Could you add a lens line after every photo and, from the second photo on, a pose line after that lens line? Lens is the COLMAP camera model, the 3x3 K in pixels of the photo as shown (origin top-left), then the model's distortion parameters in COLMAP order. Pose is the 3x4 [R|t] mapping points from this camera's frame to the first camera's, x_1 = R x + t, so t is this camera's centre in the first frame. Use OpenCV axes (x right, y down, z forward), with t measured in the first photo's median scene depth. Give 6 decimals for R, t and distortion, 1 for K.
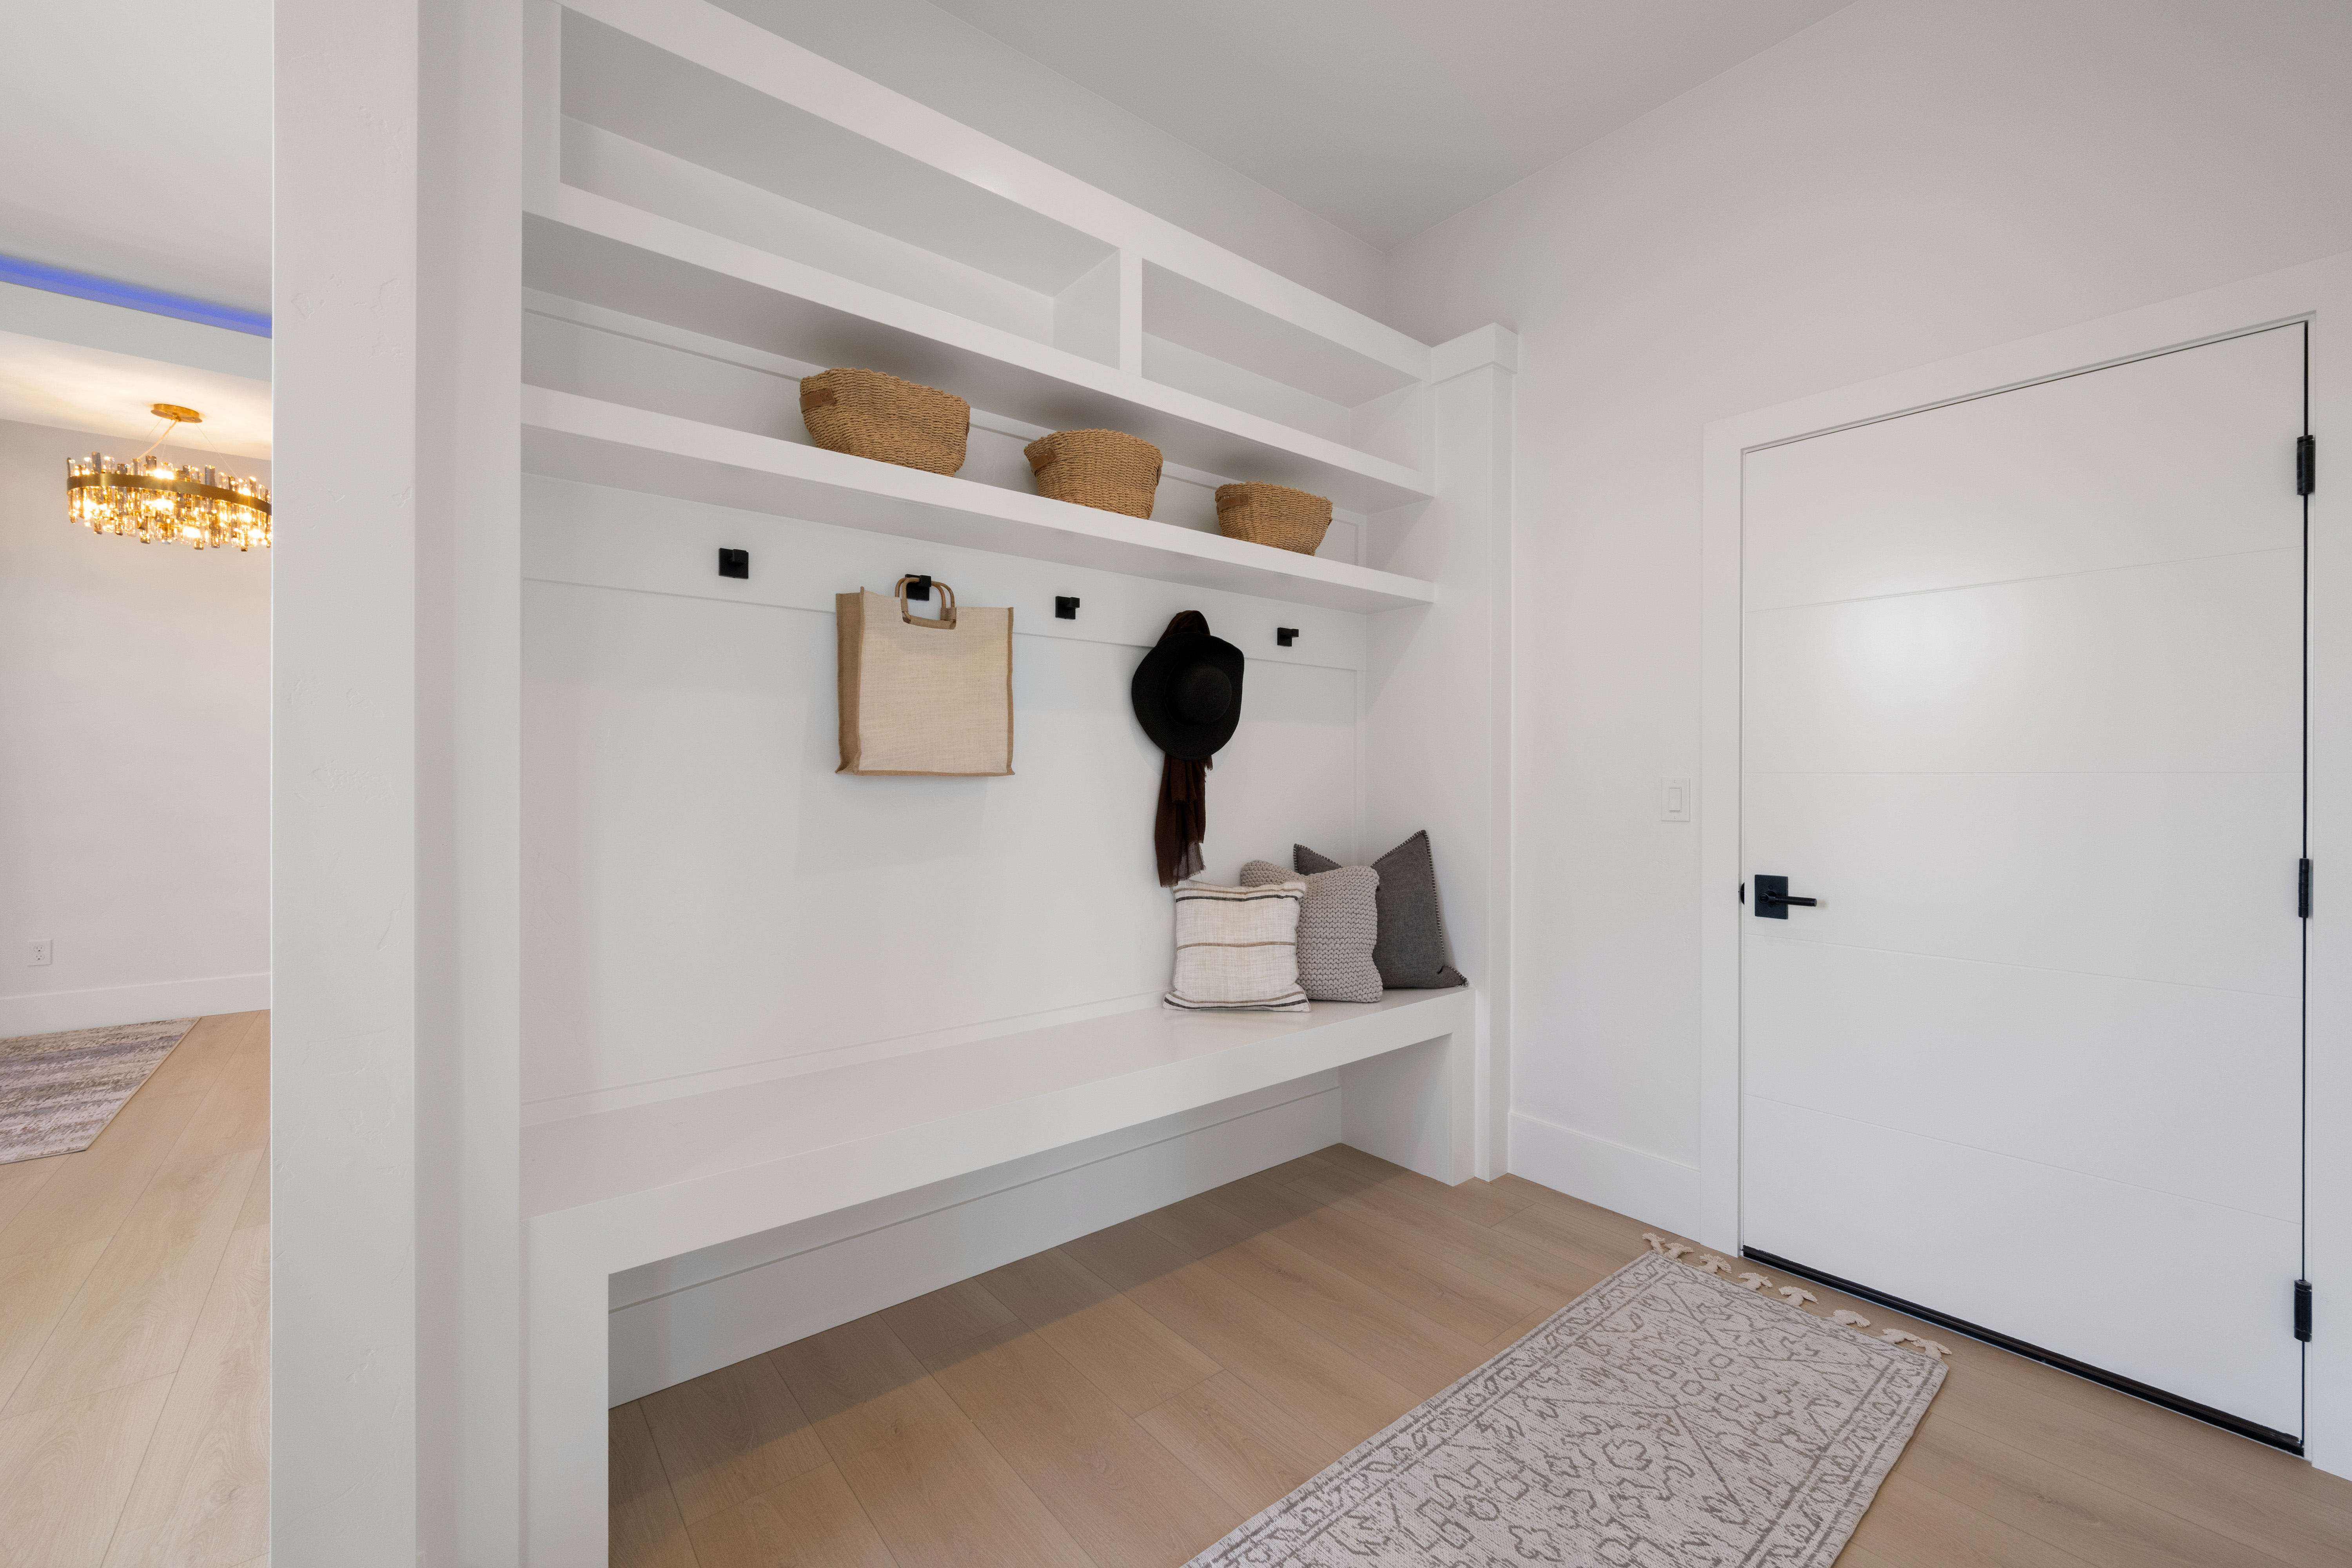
lens RADIAL K [[931.4, 0, 1174.1], [0, 931.4, 780.5], [0, 0, 1]] dist [-0.002120, 0.000048]
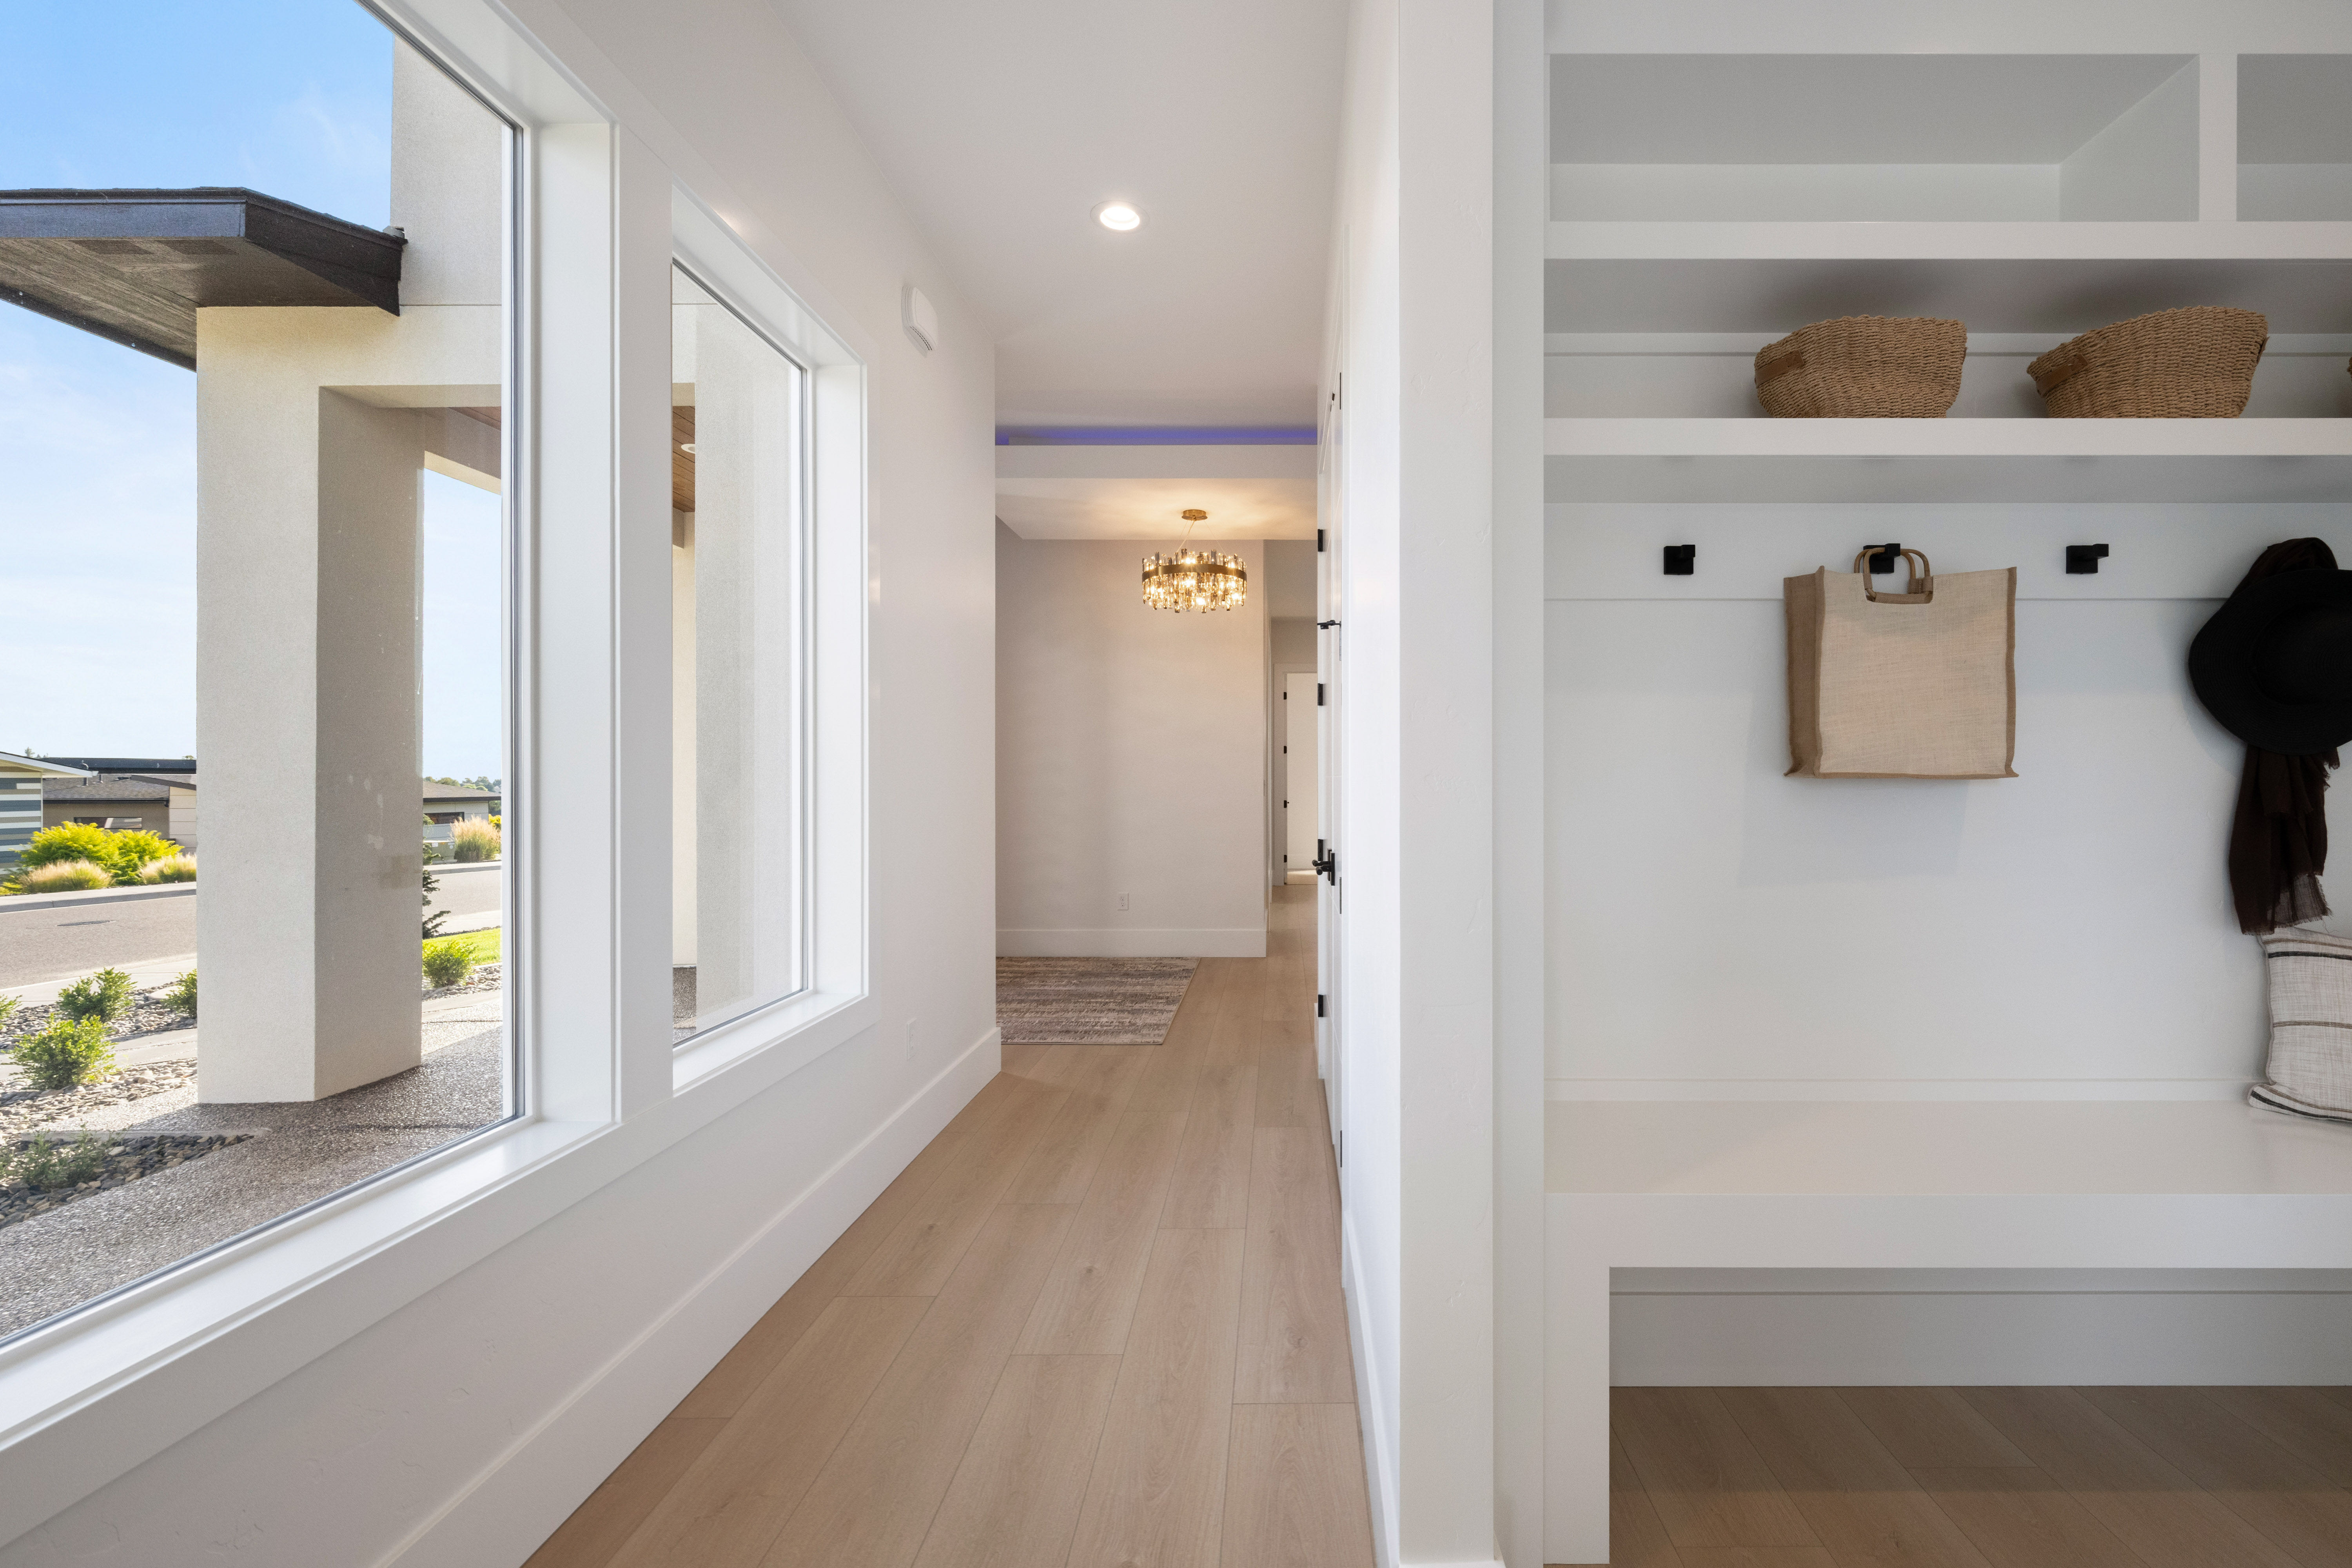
lens RADIAL K [[931.4, 0, 1234.6], [0, 931.4, 782.3], [0, 0, 1]] dist [-0.002120, 0.000048]
pose [[0.780292, -0.000055, -0.625415, -0.191392], [-0.000399, 1.000000, -0.000586, -0.000871], [0.625415, 0.000707, 0.780292, -0.038466]]
